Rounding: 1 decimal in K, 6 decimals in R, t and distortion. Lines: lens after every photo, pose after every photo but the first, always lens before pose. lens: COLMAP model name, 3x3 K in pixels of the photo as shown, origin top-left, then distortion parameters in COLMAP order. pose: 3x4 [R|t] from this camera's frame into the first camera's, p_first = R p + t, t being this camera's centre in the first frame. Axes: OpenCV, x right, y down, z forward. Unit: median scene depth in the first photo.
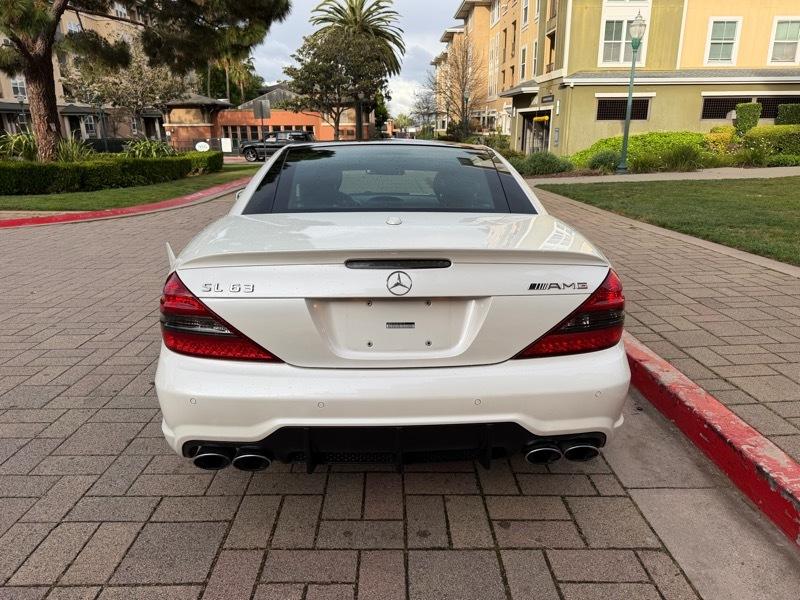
lens RADIAL K [[563.9, 0, 403.9], [0, 563.9, 301.9], [0, 0, 1]] dist [0.033392, -0.040166]
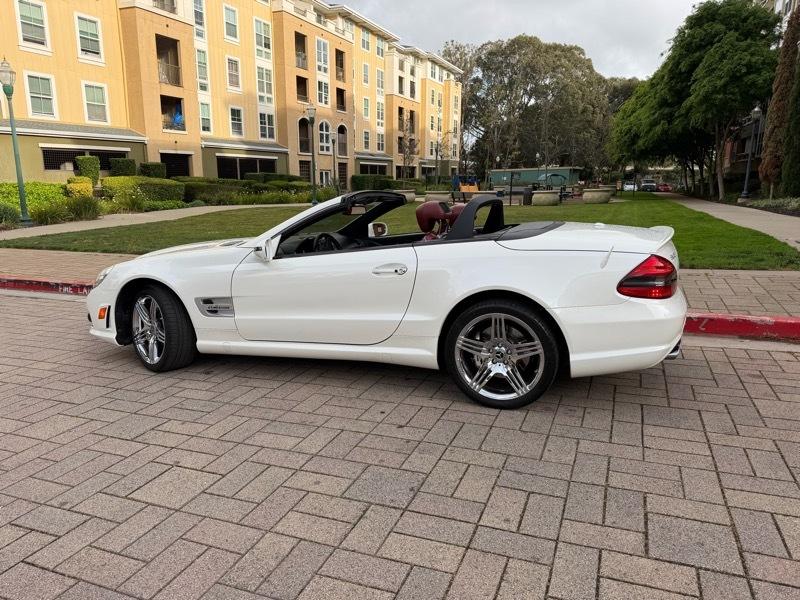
lens RADIAL K [[556.1, 0, 401.9], [0, 556.1, 299.1], [0, 0, 1]] dist [0.046024, -0.054726]
pose [[0.394171, -0.188711, 0.899454, -0.164856], [0.265960, 0.960237, 0.084911, -0.019870], [-0.879713, 0.205749, 0.428688, 0.069390]]
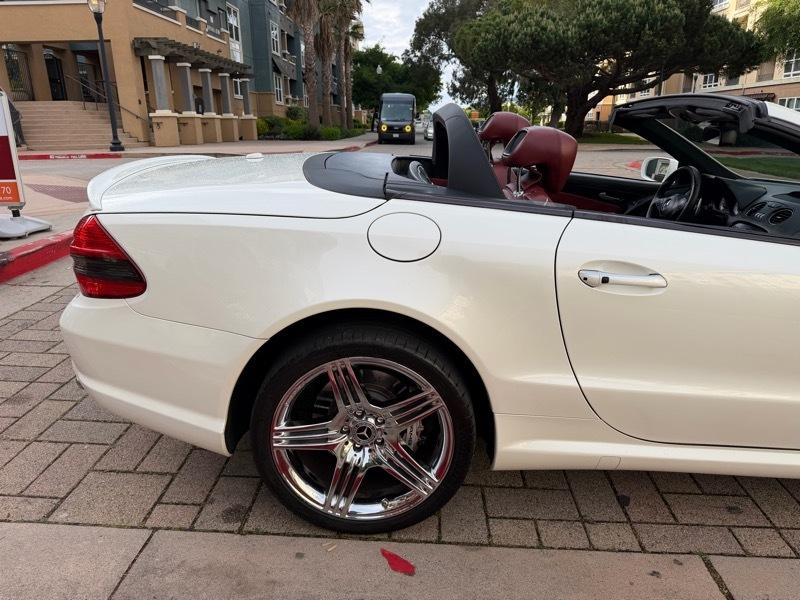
lens RADIAL K [[559.4, 0, 403.8], [0, 559.4, 297.9], [0, 0, 1]] dist [0.007908, -0.004128]
pose [[-0.055592, 0.303988, -0.951052, 0.091311], [-0.285949, 0.907779, 0.306871, -0.026234], [0.956631, 0.289012, 0.036460, 0.109874]]
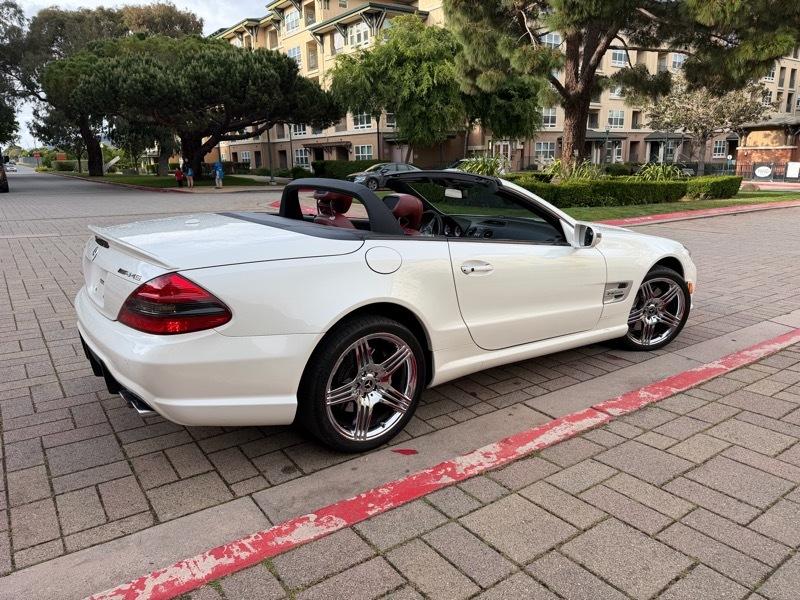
lens RADIAL K [[556.1, 0, 401.9], [0, 556.1, 299.1], [0, 0, 1]] dist [0.046024, -0.054726]
pose [[0.571242, 0.195727, -0.797103, 0.119374], [-0.228352, 0.970708, 0.074708, -0.015086], [0.788377, 0.139344, 0.599204, 0.050201]]
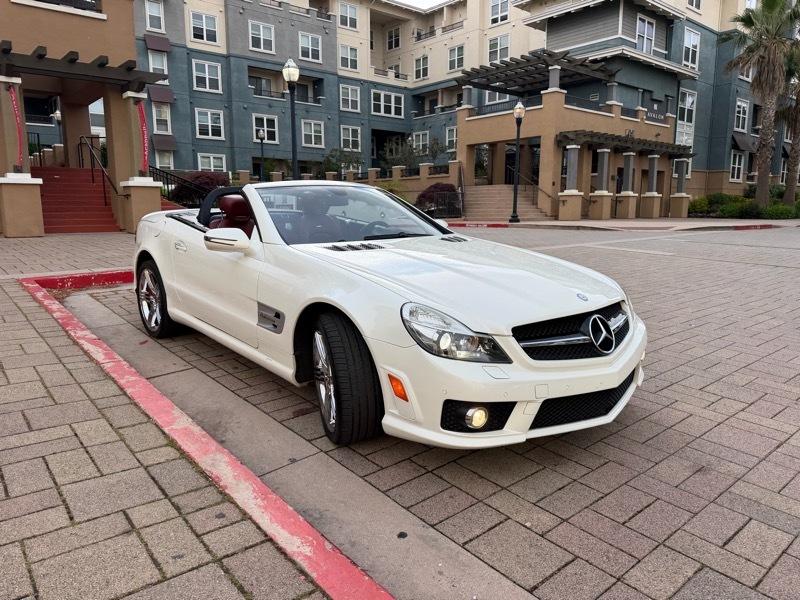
lens RADIAL K [[557.1, 0, 396.6], [0, 557.1, 298.5], [0, 0, 1]] dist [0.042692, -0.051805]
pose [[-0.779652, 0.110560, -0.616376, 0.086434], [-0.178667, 0.904105, 0.388165, -0.078434], [0.600184, 0.412760, -0.685134, 0.292314]]
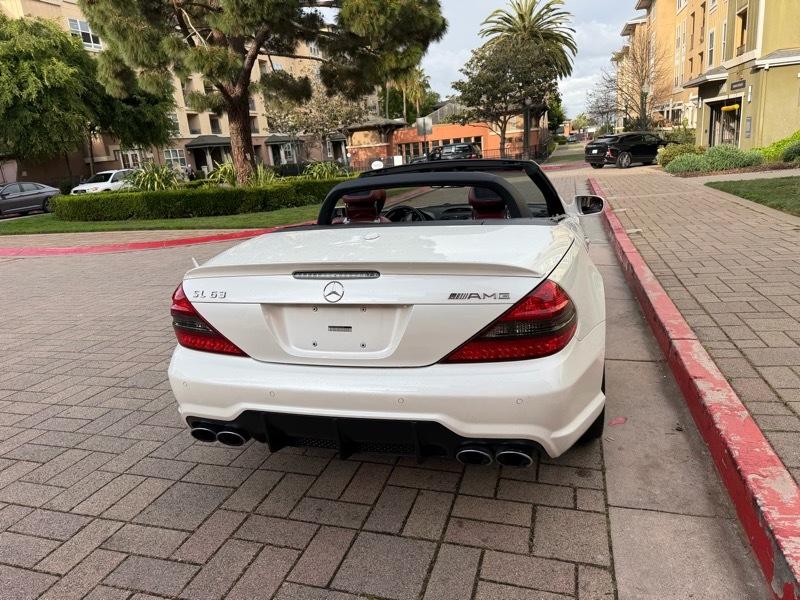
lens RADIAL K [[560.4, 0, 394.3], [0, 560.4, 301.4], [0, 0, 1]] dist [0.034993, -0.037718]
pose [[0.948289, 0.012238, -0.317172, 0.031580], [-0.016960, 0.999783, -0.012131, -0.000052], [0.316955, 0.016883, 0.948290, -0.002766]]
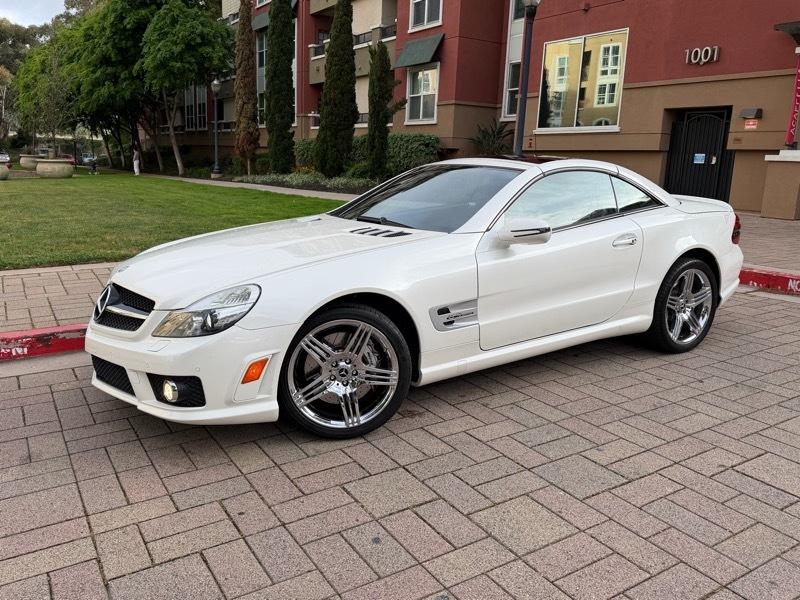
lens RADIAL K [[648.7, 0, 403.4], [0, 648.7, 299.8], [0, 0, 1]] dist [0.074206, -0.107169]
pose [[-0.510652, -0.189917, 0.838550, -0.150903], [0.218592, 0.914575, 0.340251, -0.070210], [-0.831536, 0.357050, -0.425515, 0.251096]]
